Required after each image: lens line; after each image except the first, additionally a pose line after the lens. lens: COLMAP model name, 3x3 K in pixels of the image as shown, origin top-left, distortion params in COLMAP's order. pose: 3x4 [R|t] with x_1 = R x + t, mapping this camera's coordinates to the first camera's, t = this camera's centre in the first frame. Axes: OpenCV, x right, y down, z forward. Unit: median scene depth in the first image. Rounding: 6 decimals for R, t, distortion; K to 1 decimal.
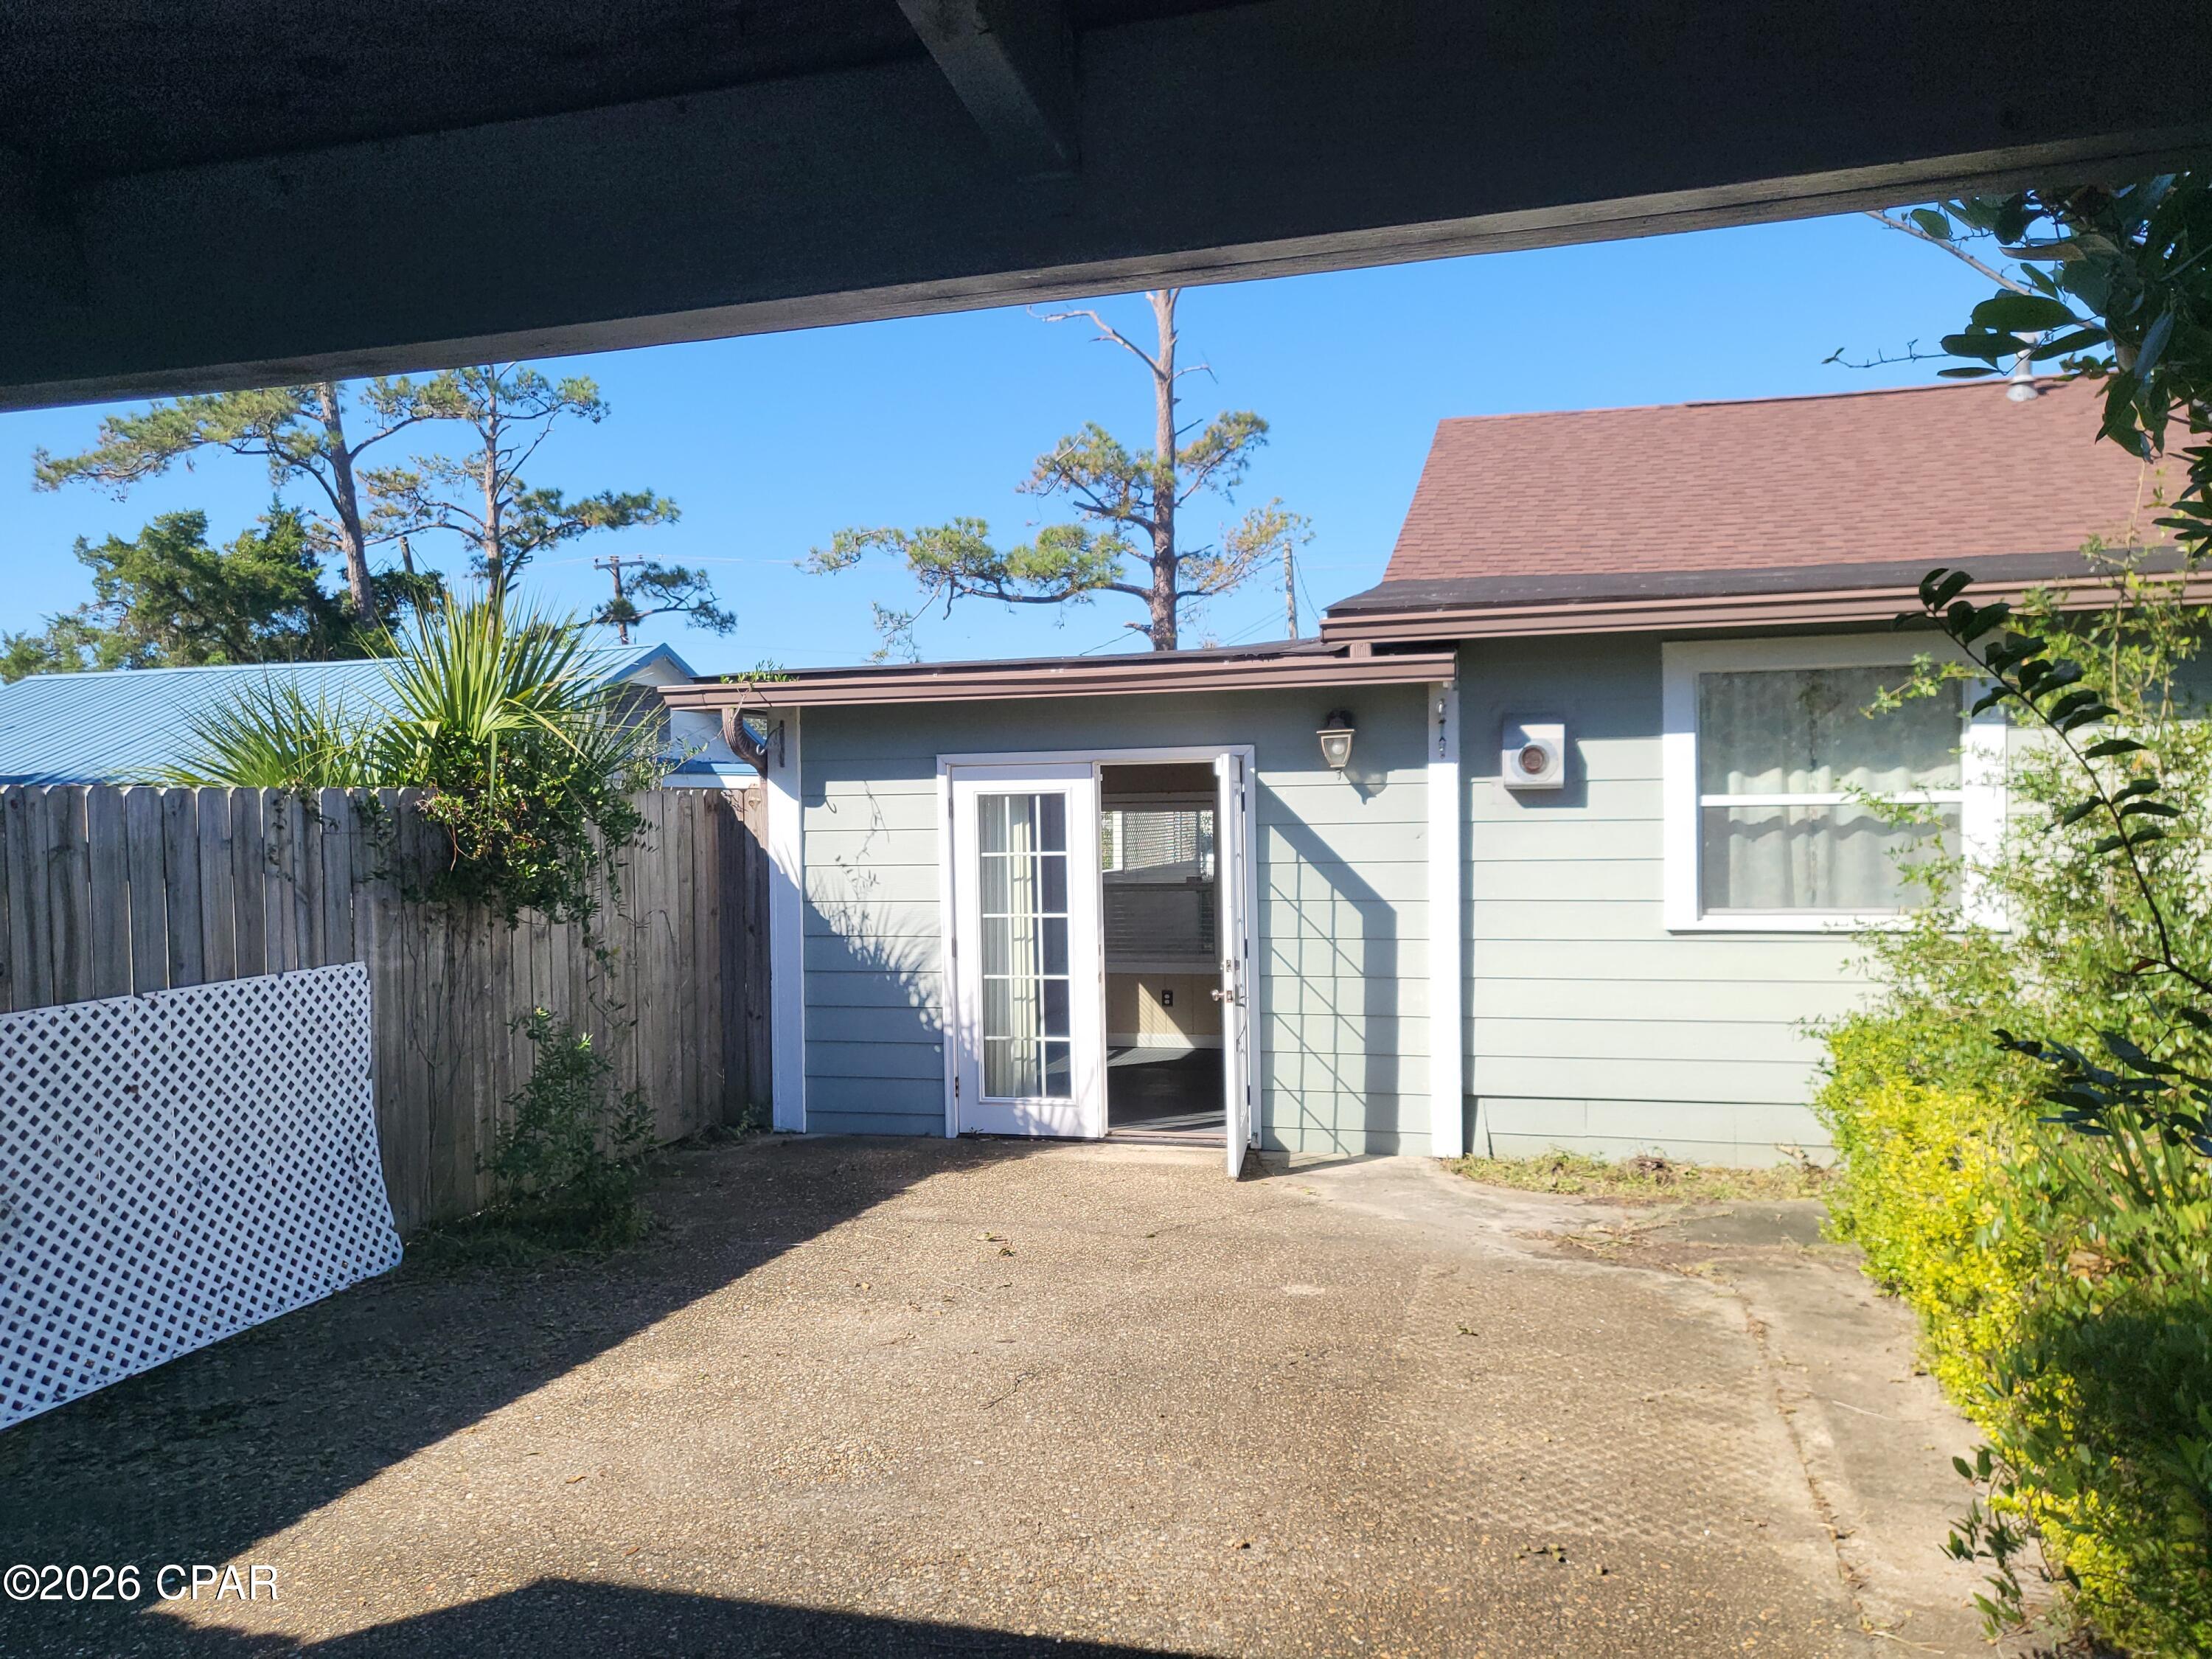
lens RADIAL K [[1699.0, 0, 1096.5], [0, 1699.0, 869.3], [0, 0, 1]] dist [-0.024713, 0.092903]
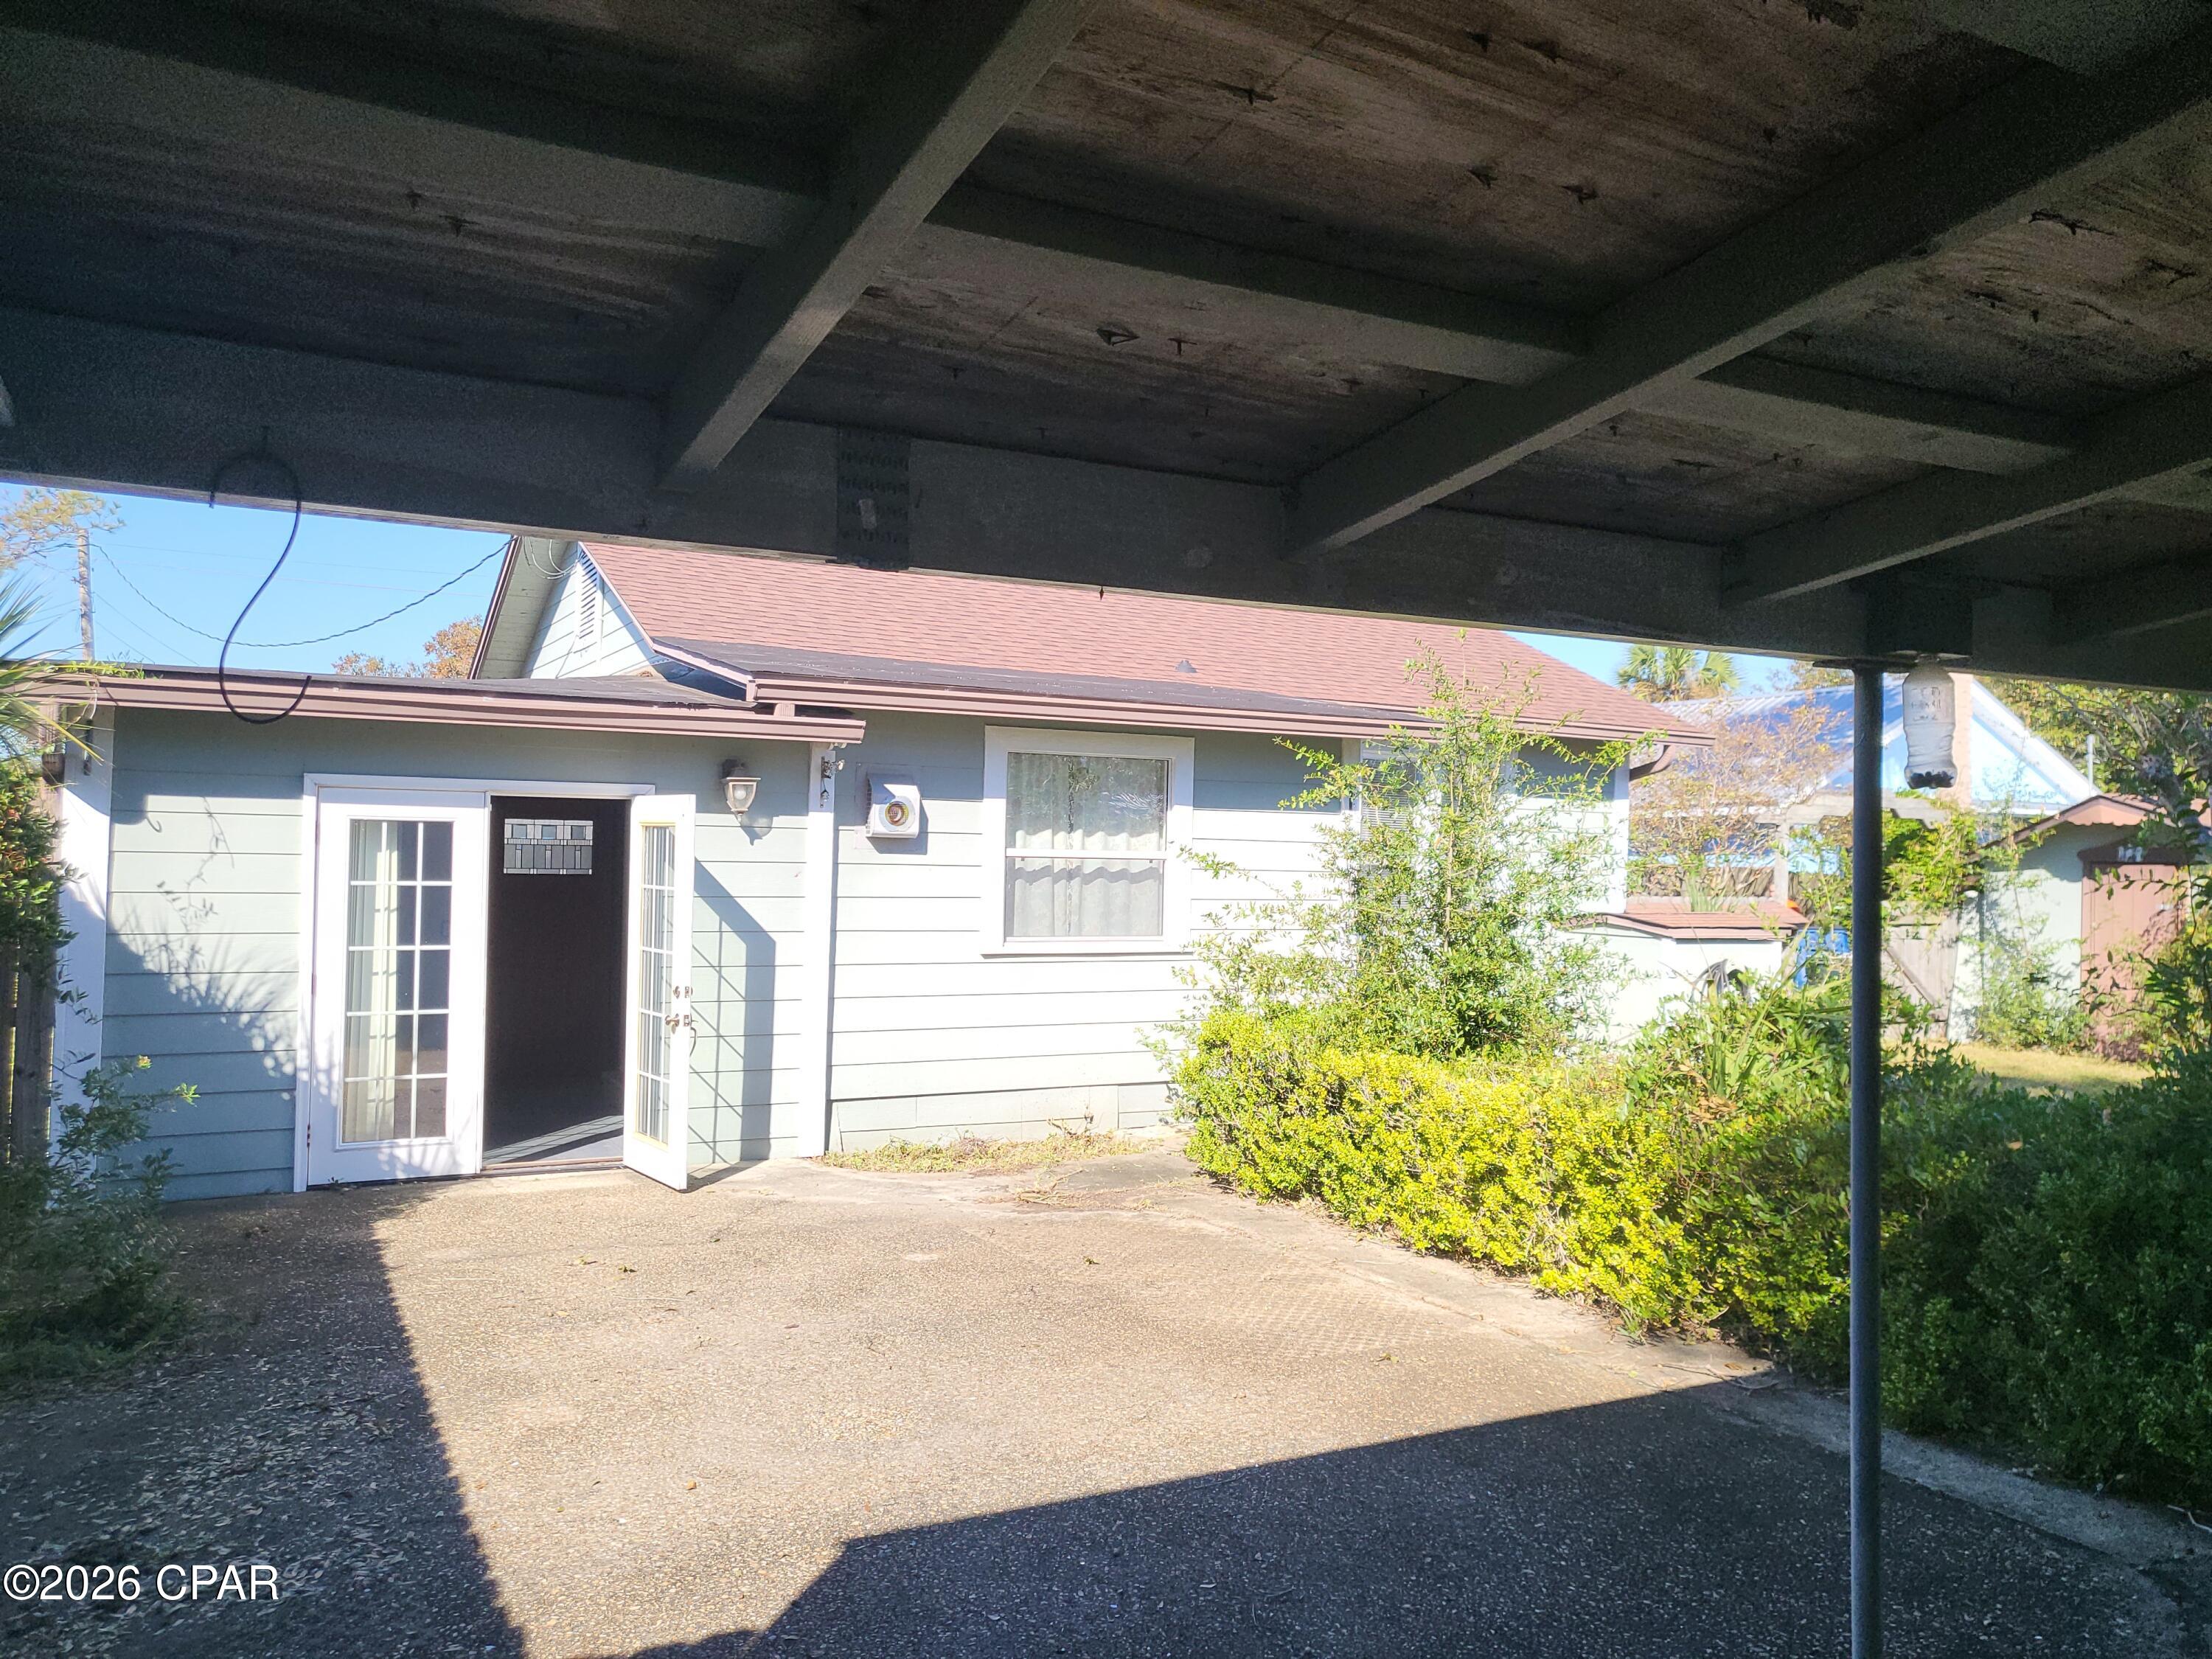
lens RADIAL K [[1699.0, 0, 1096.5], [0, 1699.0, 869.3], [0, 0, 1]] dist [-0.024713, 0.092903]
pose [[0.714804, 0.025468, 0.698861, -0.459202], [-0.008118, 0.999572, -0.028123, 0.007053], [-0.699278, 0.014429, 0.714704, 0.047635]]
